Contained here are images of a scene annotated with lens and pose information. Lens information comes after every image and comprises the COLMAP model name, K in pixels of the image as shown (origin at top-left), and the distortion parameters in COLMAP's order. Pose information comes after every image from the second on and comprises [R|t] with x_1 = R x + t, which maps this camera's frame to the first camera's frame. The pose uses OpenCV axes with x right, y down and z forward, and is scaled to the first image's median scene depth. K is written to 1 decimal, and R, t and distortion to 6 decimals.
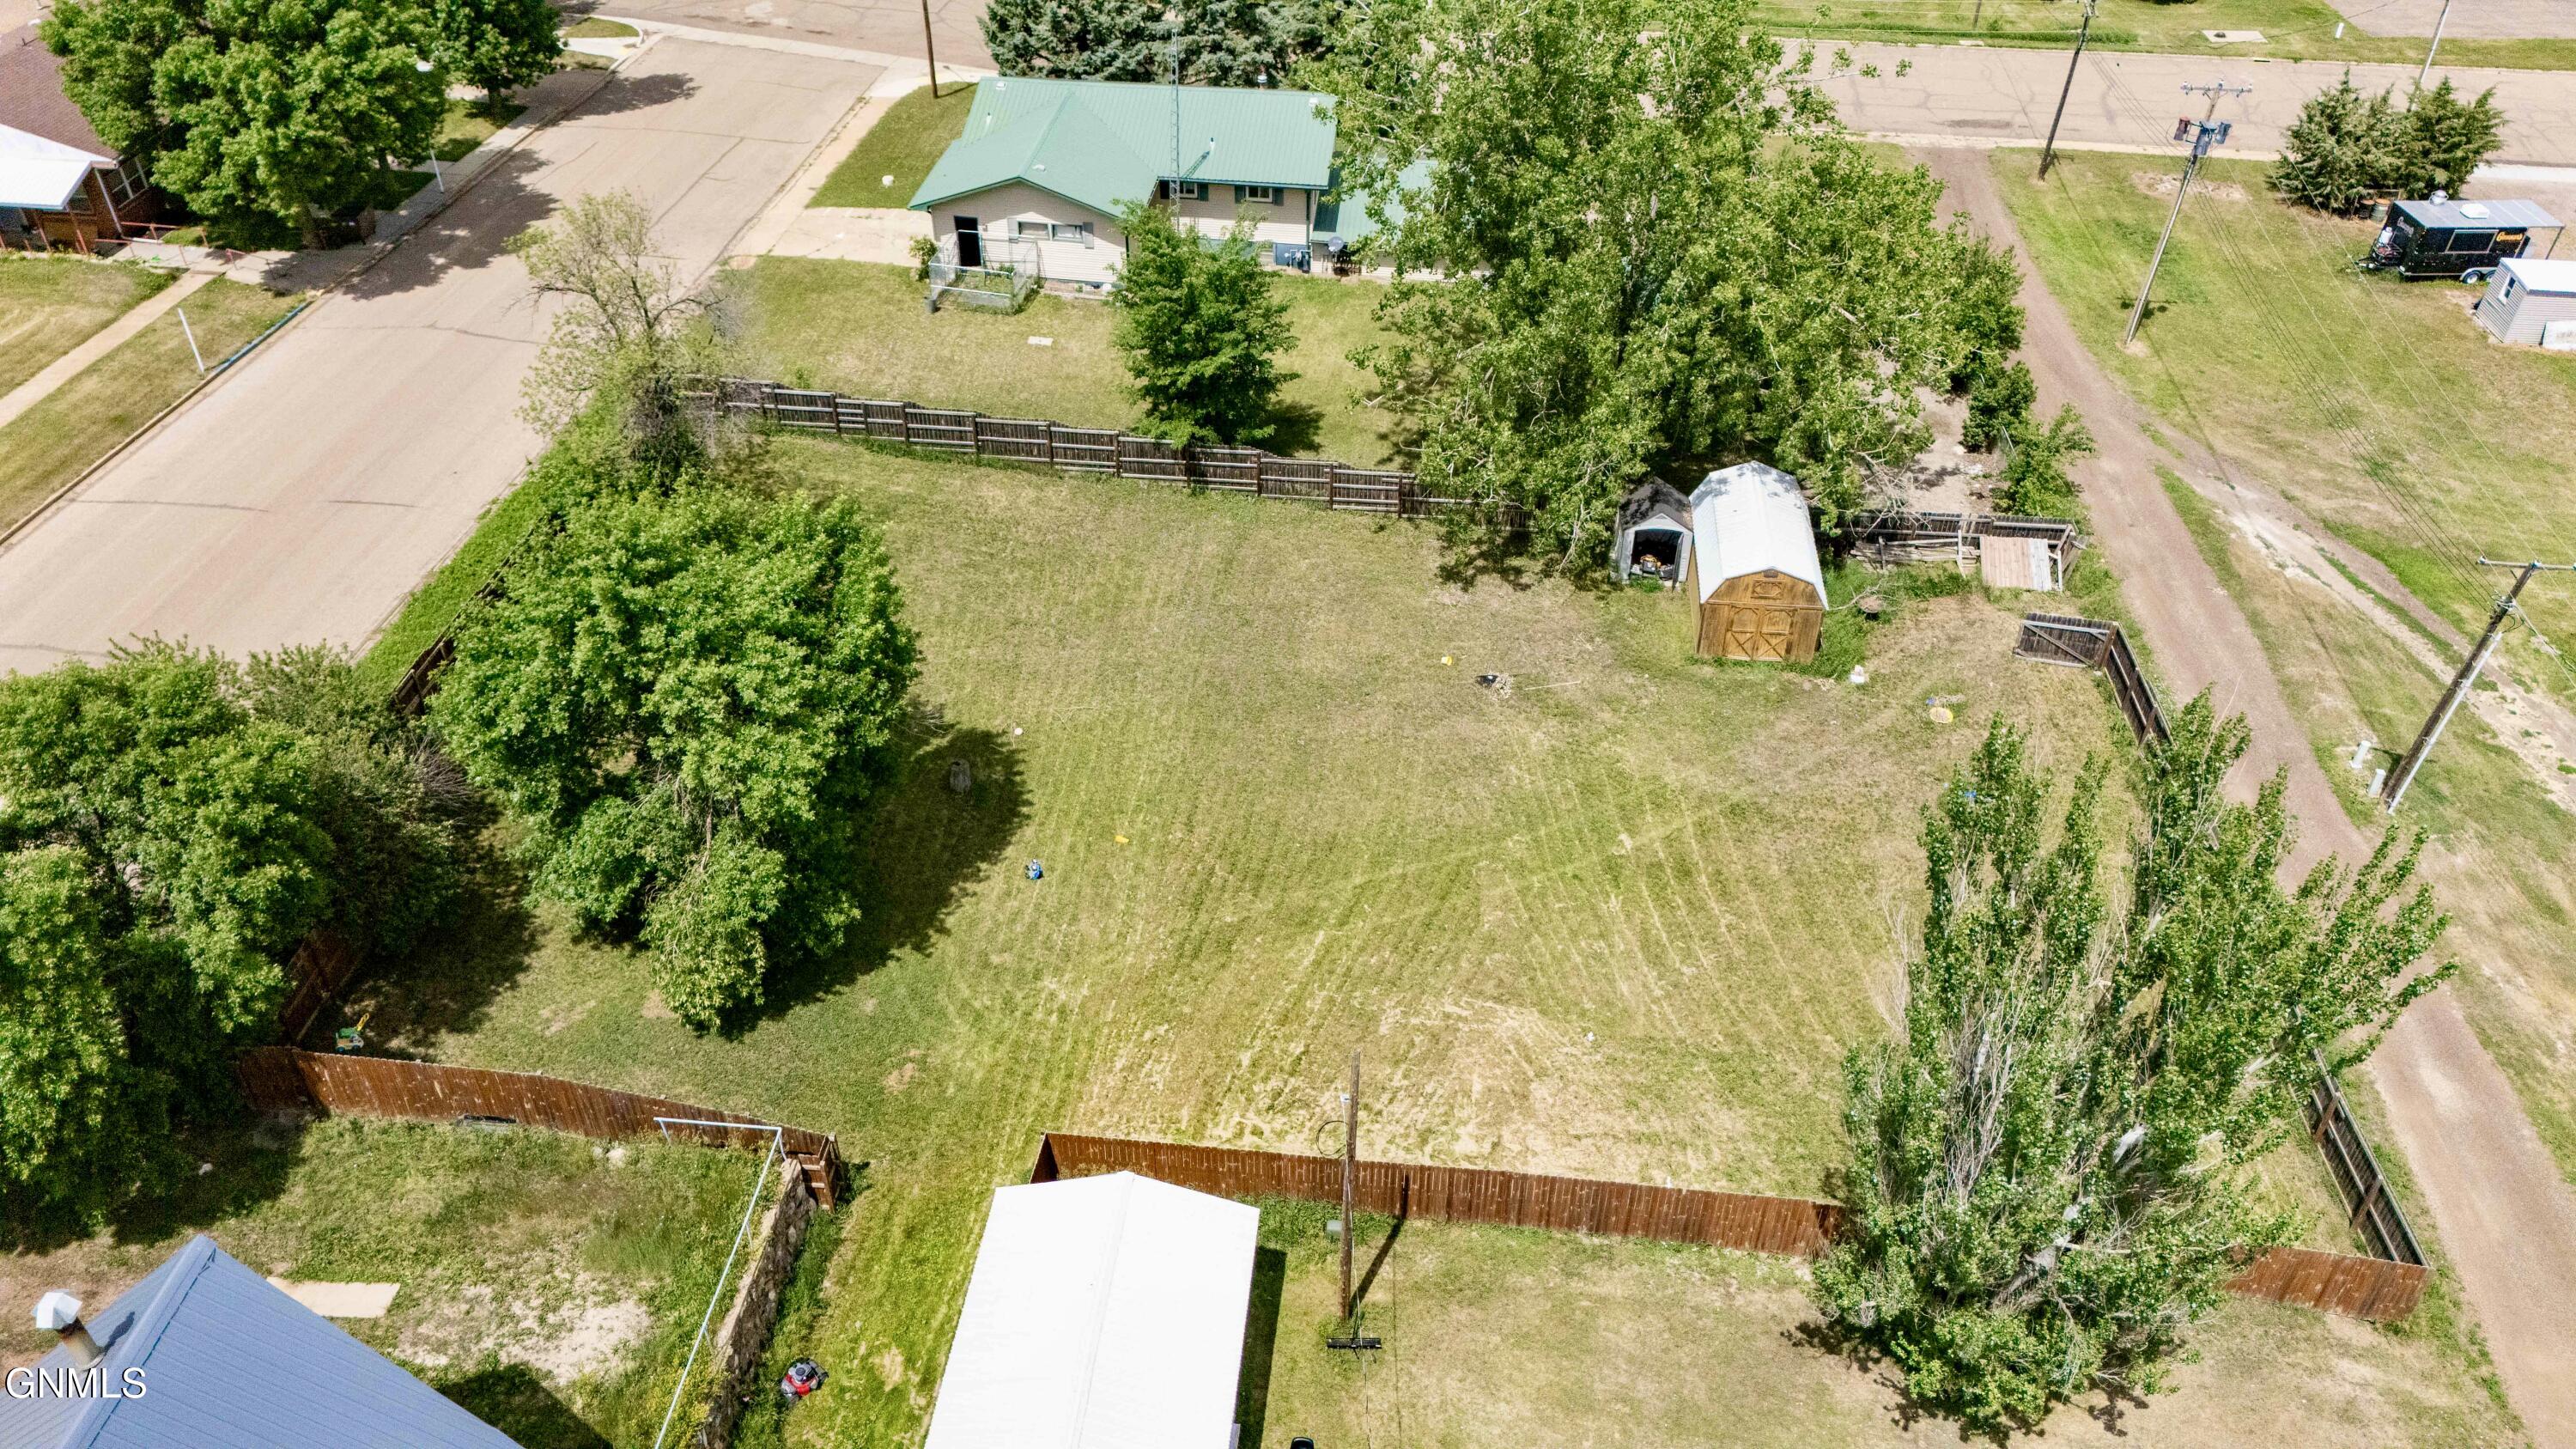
lens RADIAL K [[1883.1, 0, 1289.9], [0, 1883.1, 735.3], [0, 0, 1]] dist [0.086349, -0.088228]
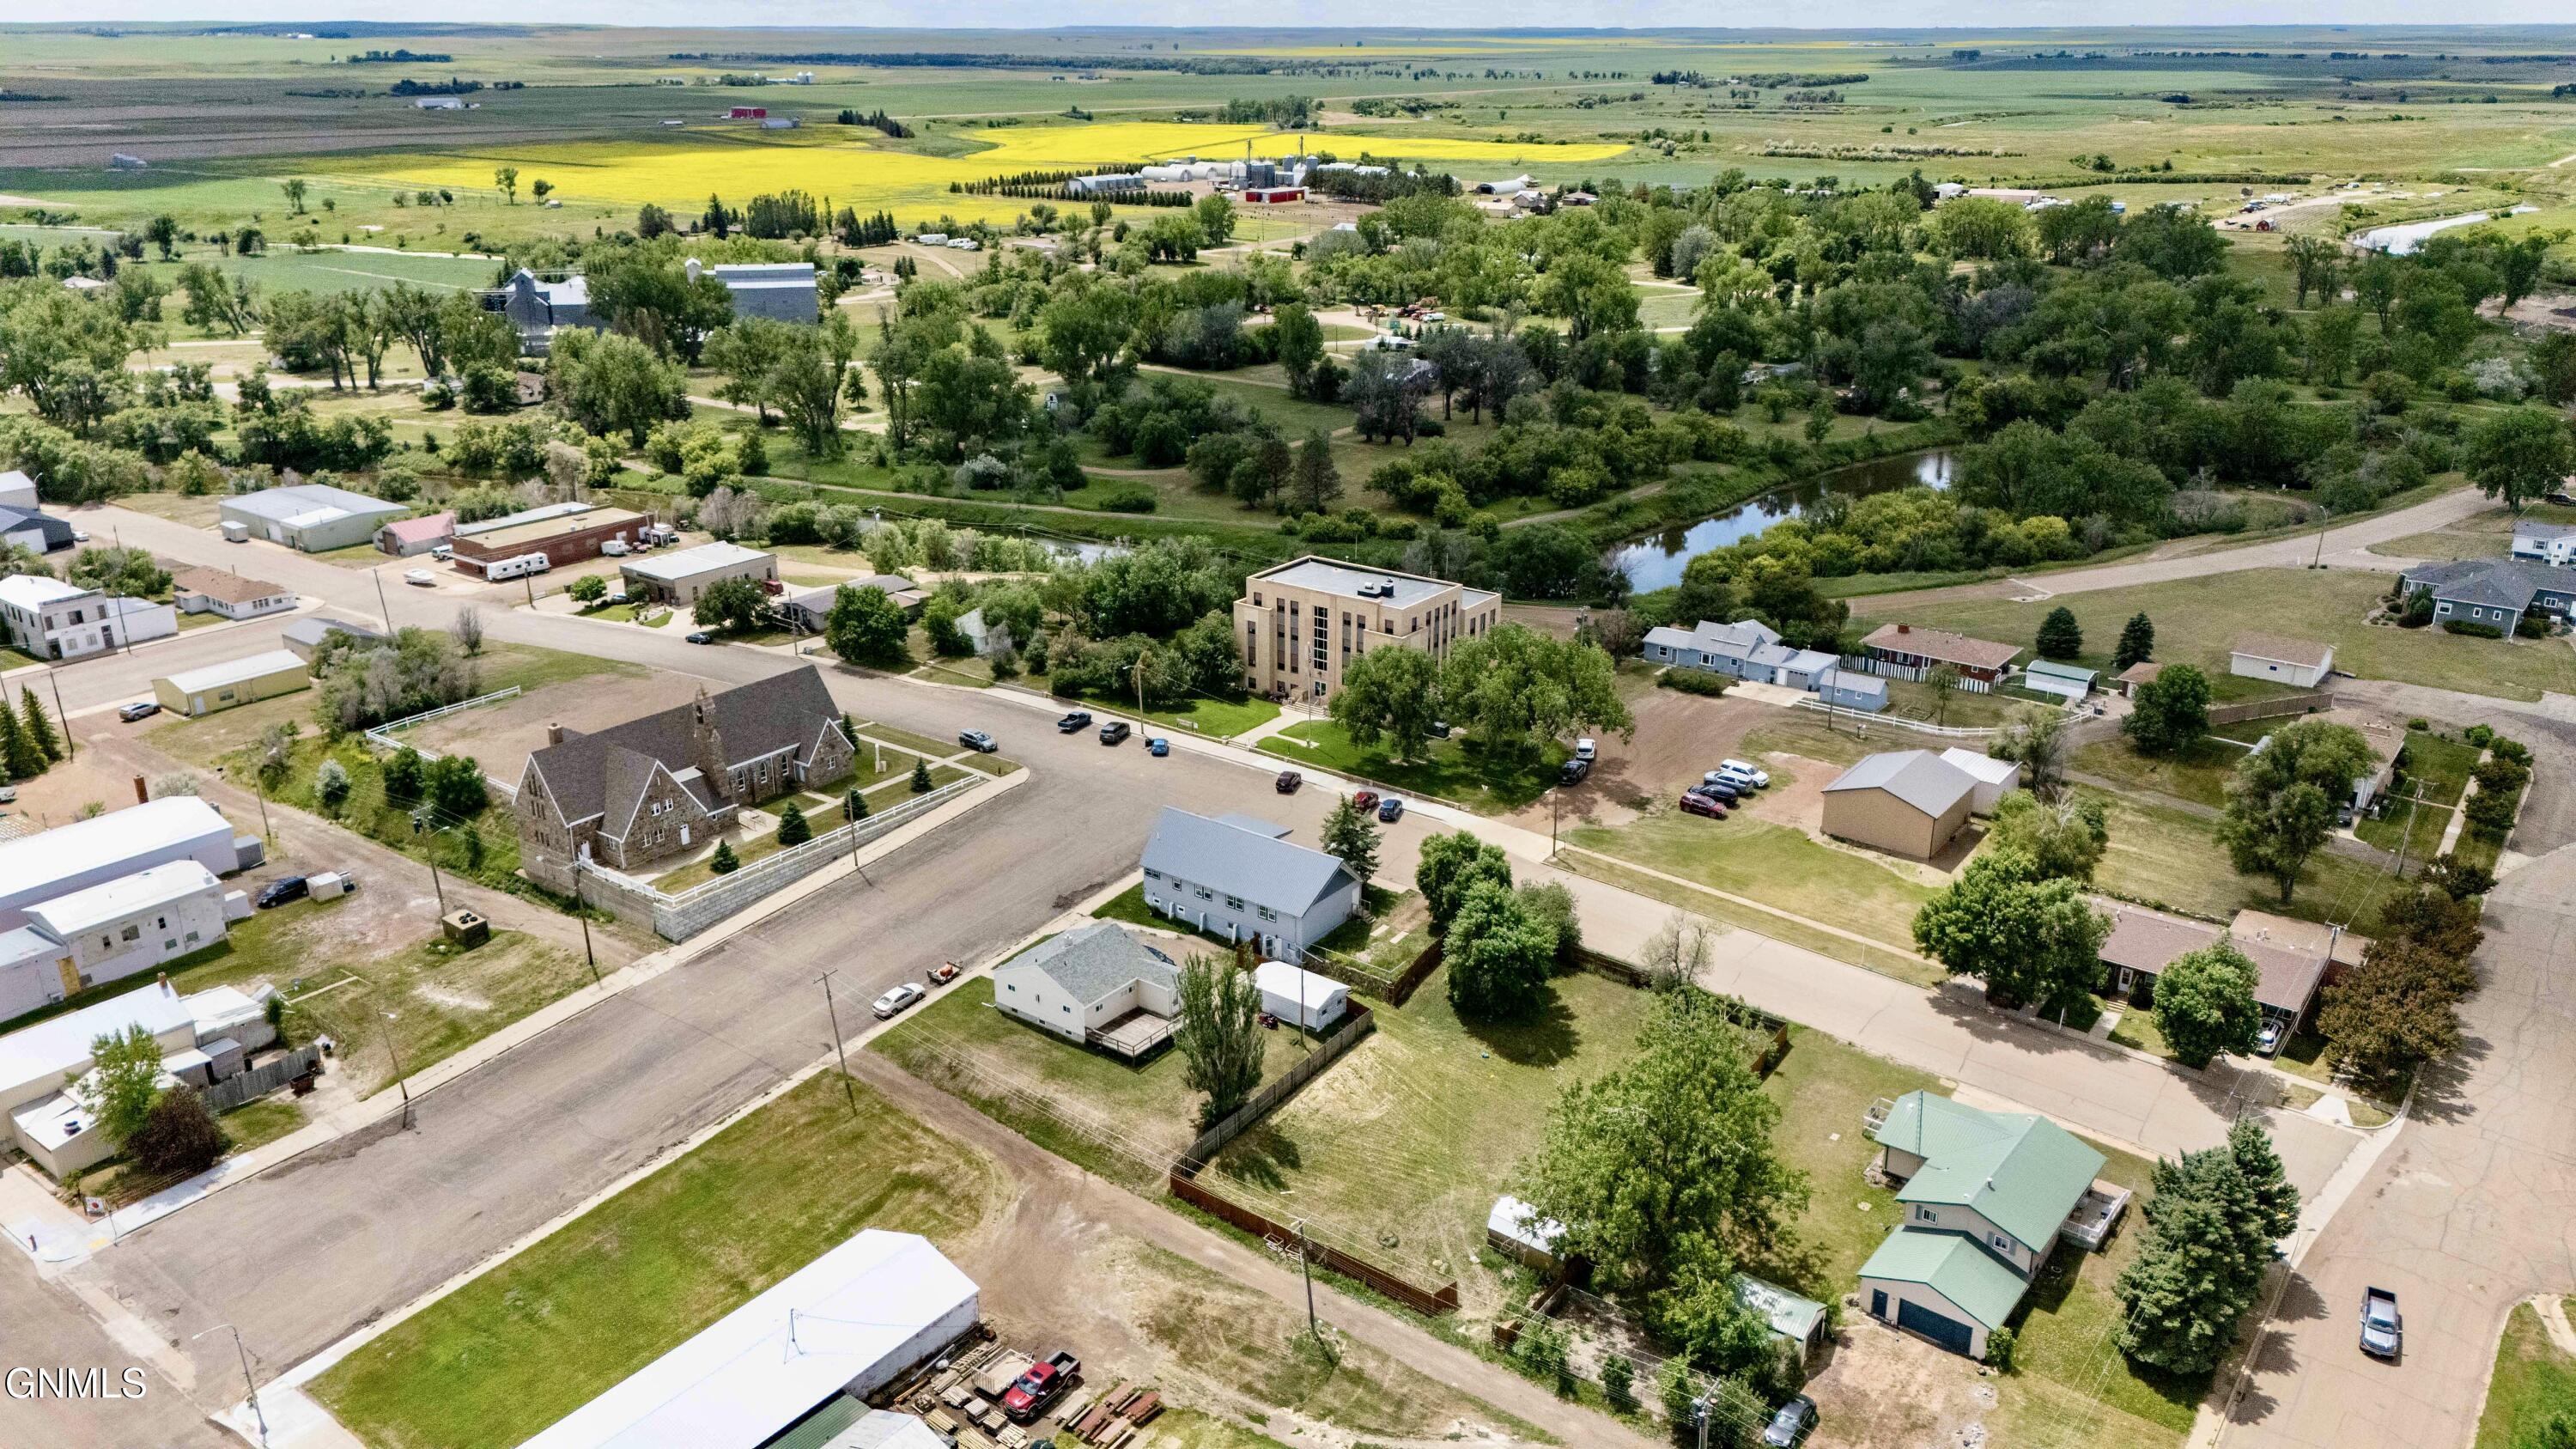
lens RADIAL K [[1892.6, 0, 1288.0], [0, 1892.6, 724.5], [0, 0, 1]] dist [0.086842, -0.095453]
pose [[-0.523855, 0.288749, -0.801374, 1.915562], [-0.527627, 0.628582, 0.571396, -1.514184], [0.668720, 0.722155, -0.176934, 0.693886]]
